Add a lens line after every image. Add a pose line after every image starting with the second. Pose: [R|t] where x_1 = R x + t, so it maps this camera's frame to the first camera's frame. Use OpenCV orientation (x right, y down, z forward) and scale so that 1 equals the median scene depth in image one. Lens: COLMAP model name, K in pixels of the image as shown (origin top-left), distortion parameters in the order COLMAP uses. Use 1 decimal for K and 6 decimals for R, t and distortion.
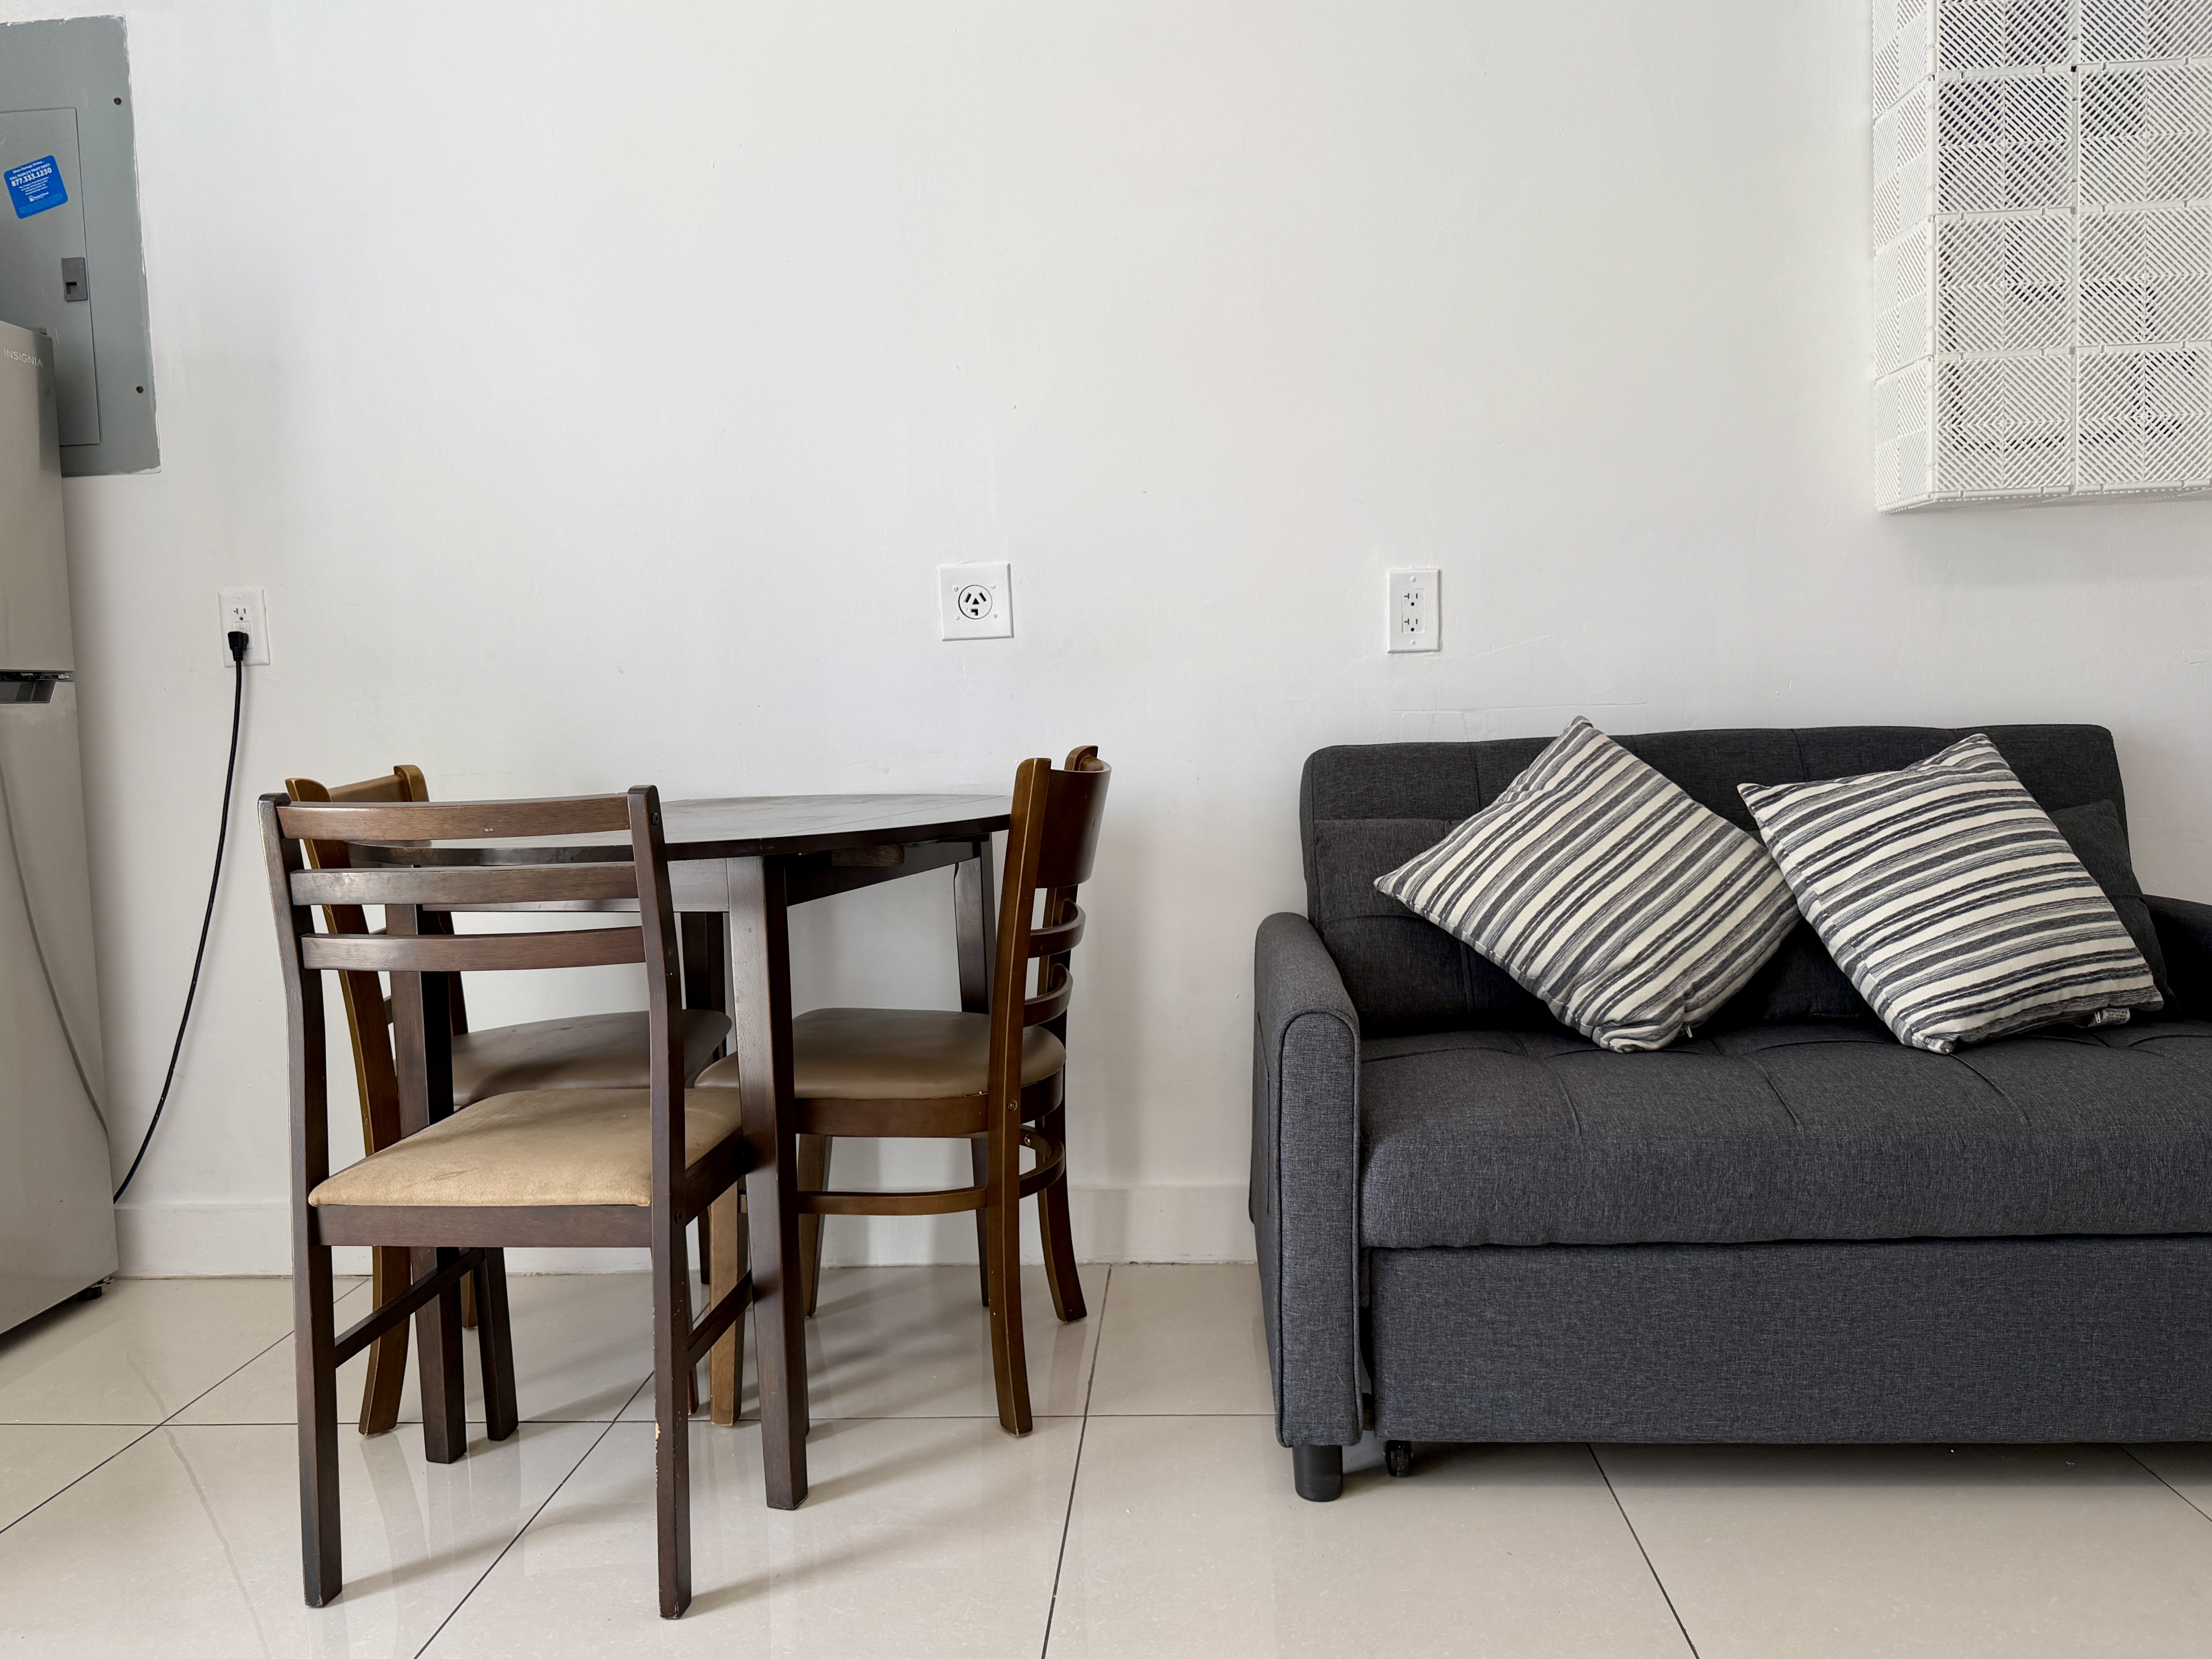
lens RADIAL K [[1660.3, 0, 1106.0], [0, 1660.3, 829.5], [0, 0, 1]] dist [0.083289, -0.091326]
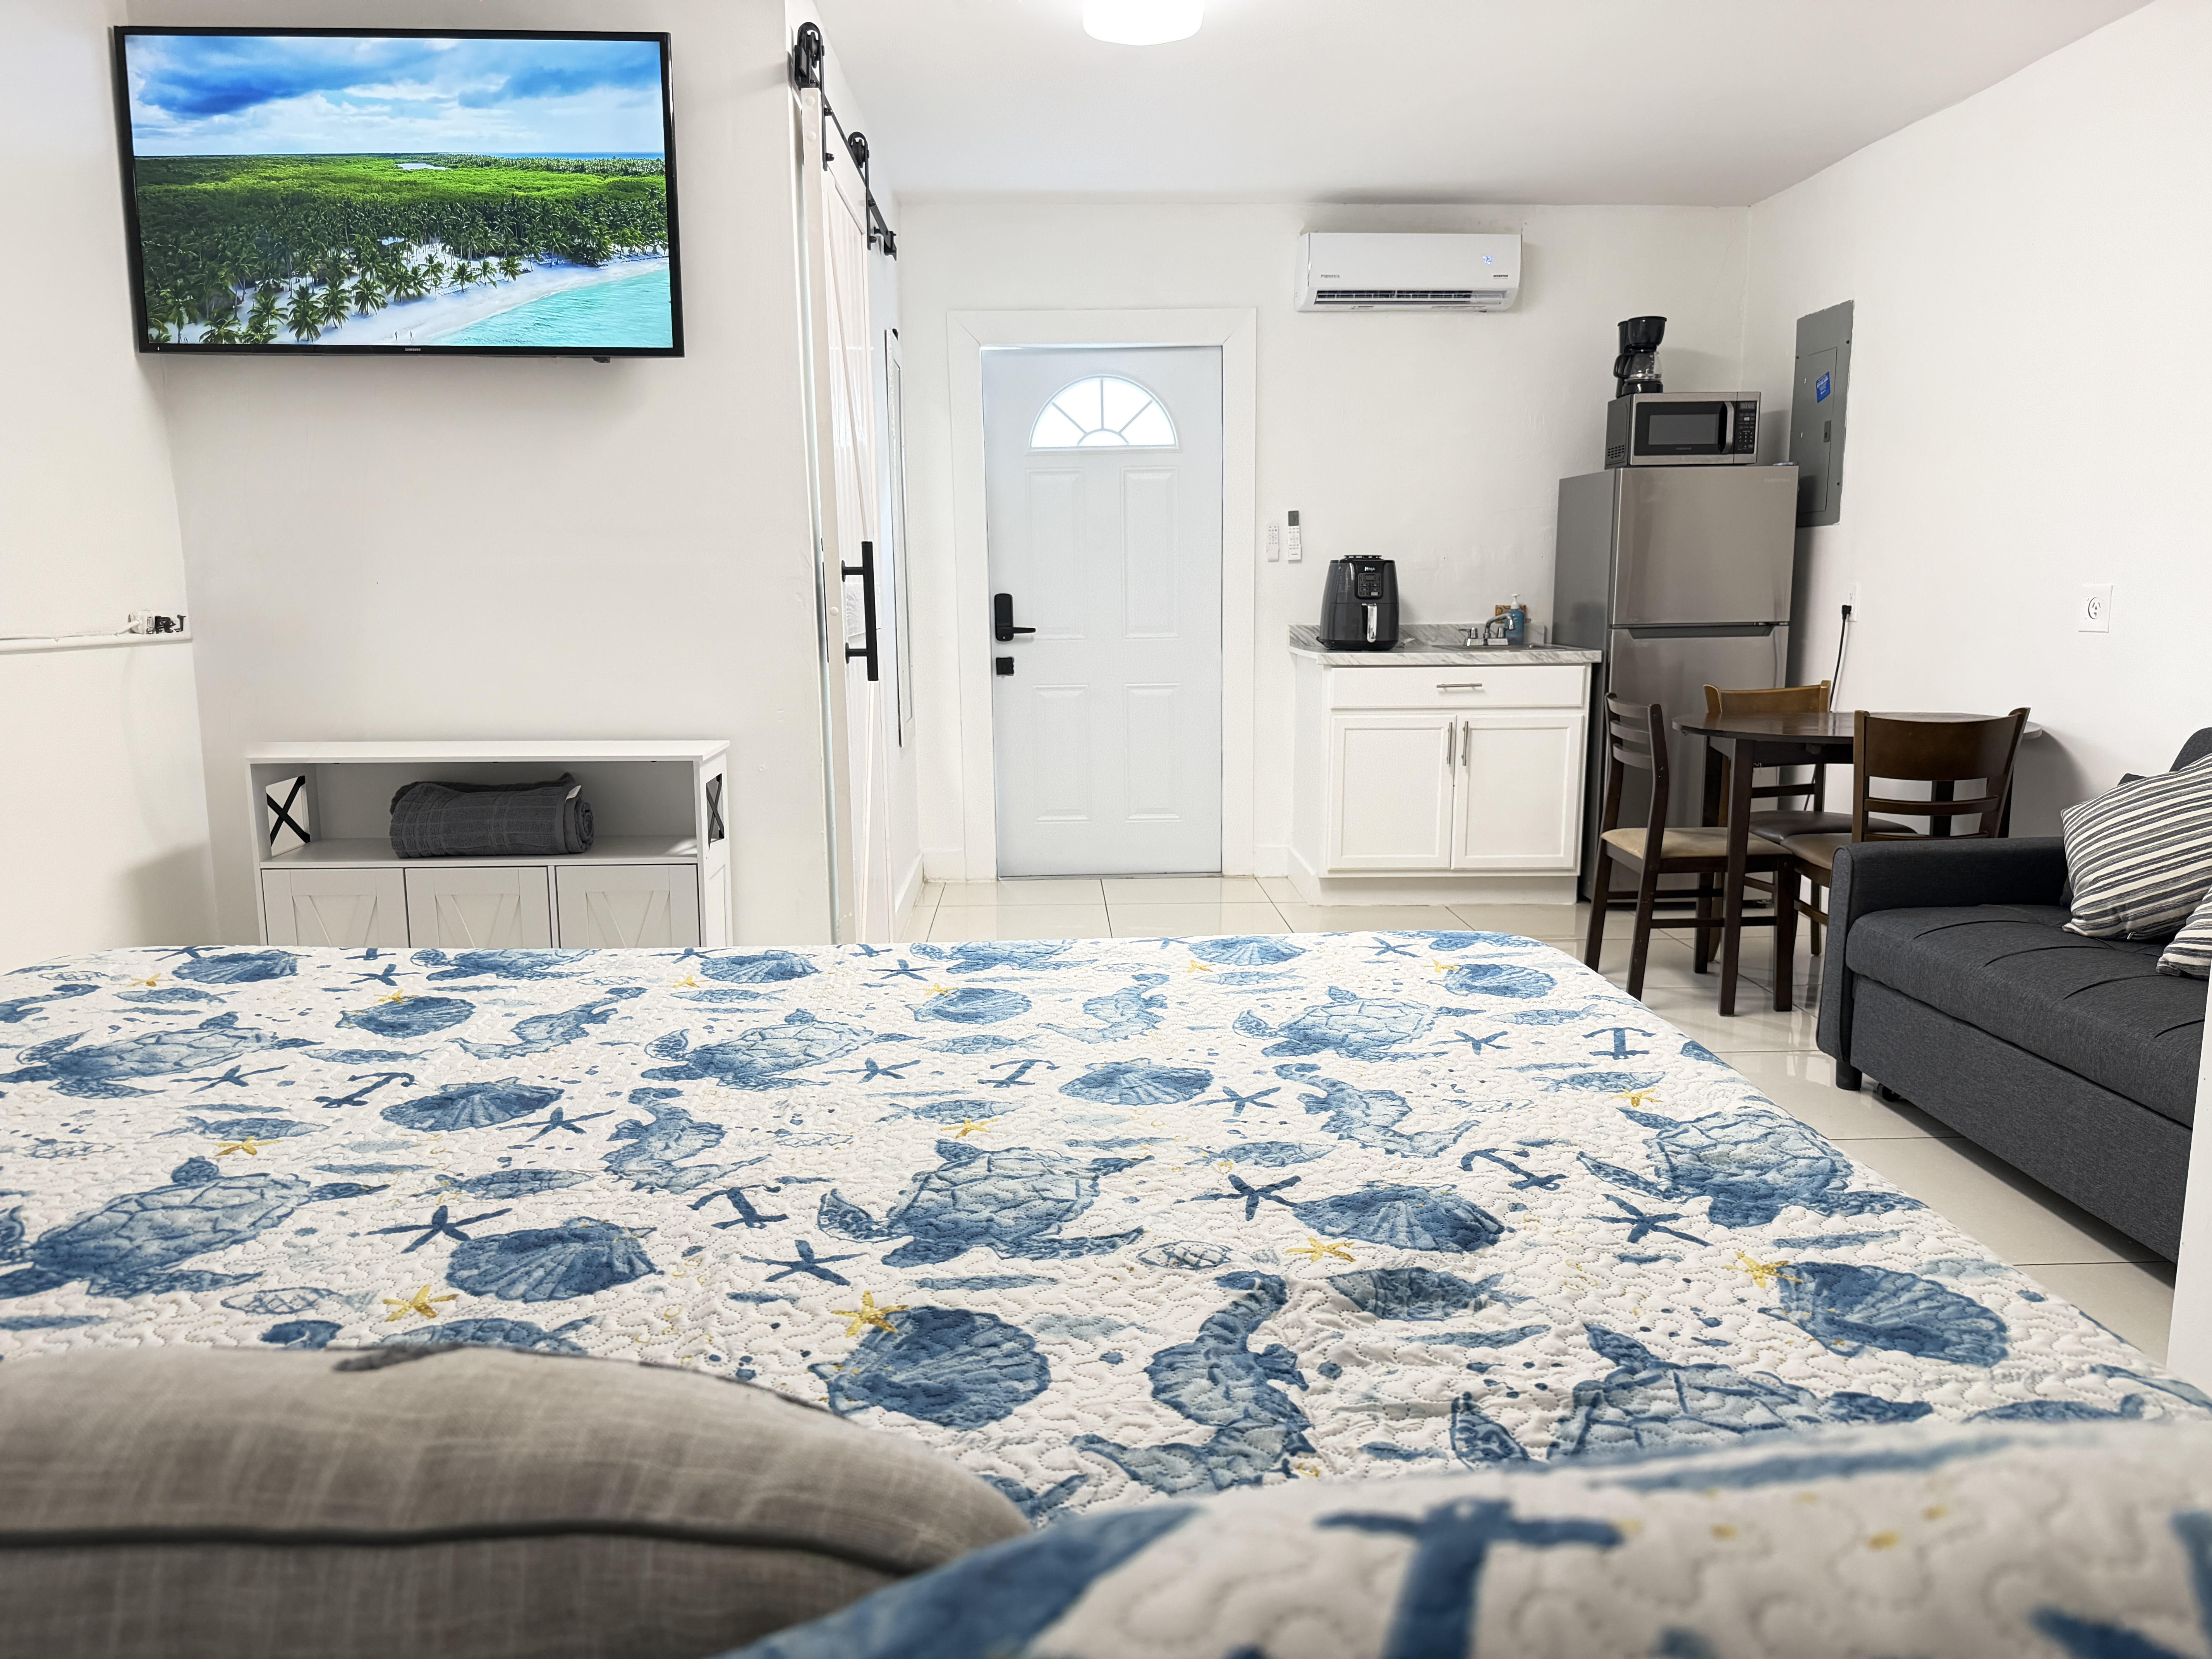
lens RADIAL K [[1558.7, 0, 1102.2], [0, 1558.7, 849.6], [0, 0, 1]] dist [0.101012, -0.162939]
pose [[0.093451, 0.199171, -0.975499, 1.628129], [-0.067832, 0.978784, 0.193343, -0.169693], [0.993310, 0.048102, 0.104979, -0.085585]]
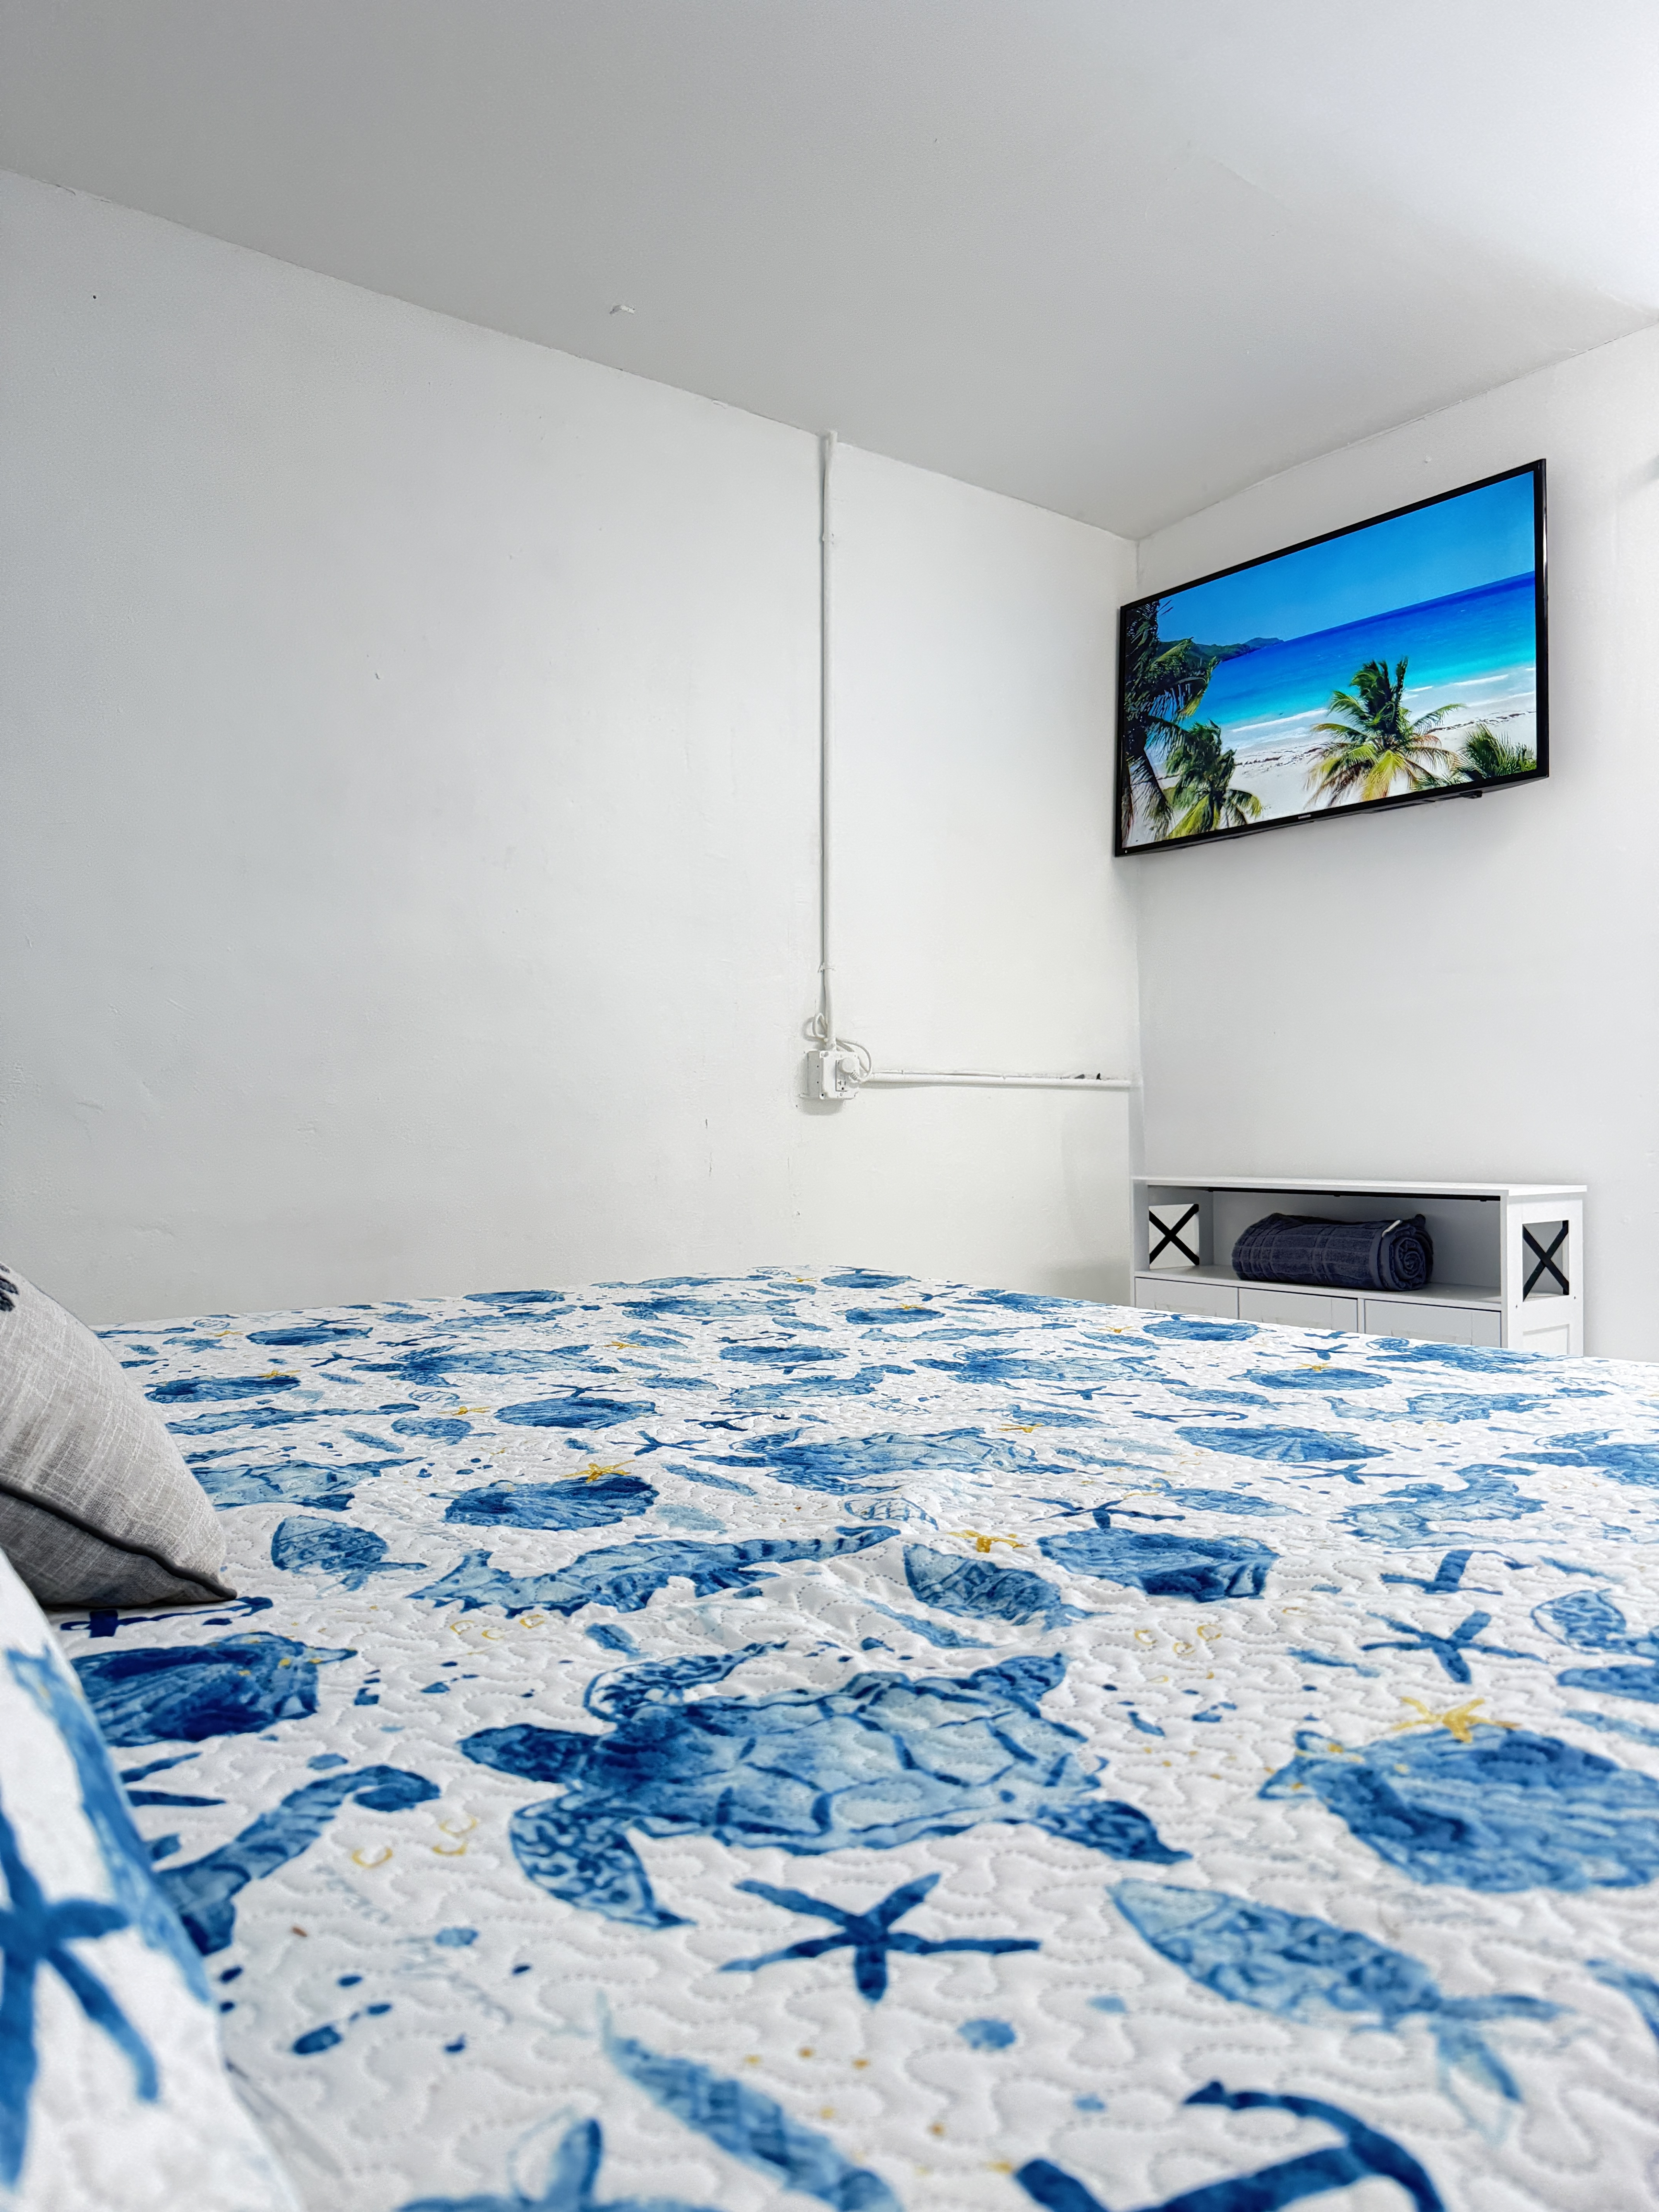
lens RADIAL K [[1558.7, 0, 829.5], [0, 1558.7, 1106.0], [0, 0, 1]] dist [0.101012, -0.162939]
pose [[-0.755476, 0.021535, -0.654823, 1.456557], [-0.019304, 0.998294, 0.055102, -0.081002], [0.654892, 0.054269, -0.753771, 0.330638]]
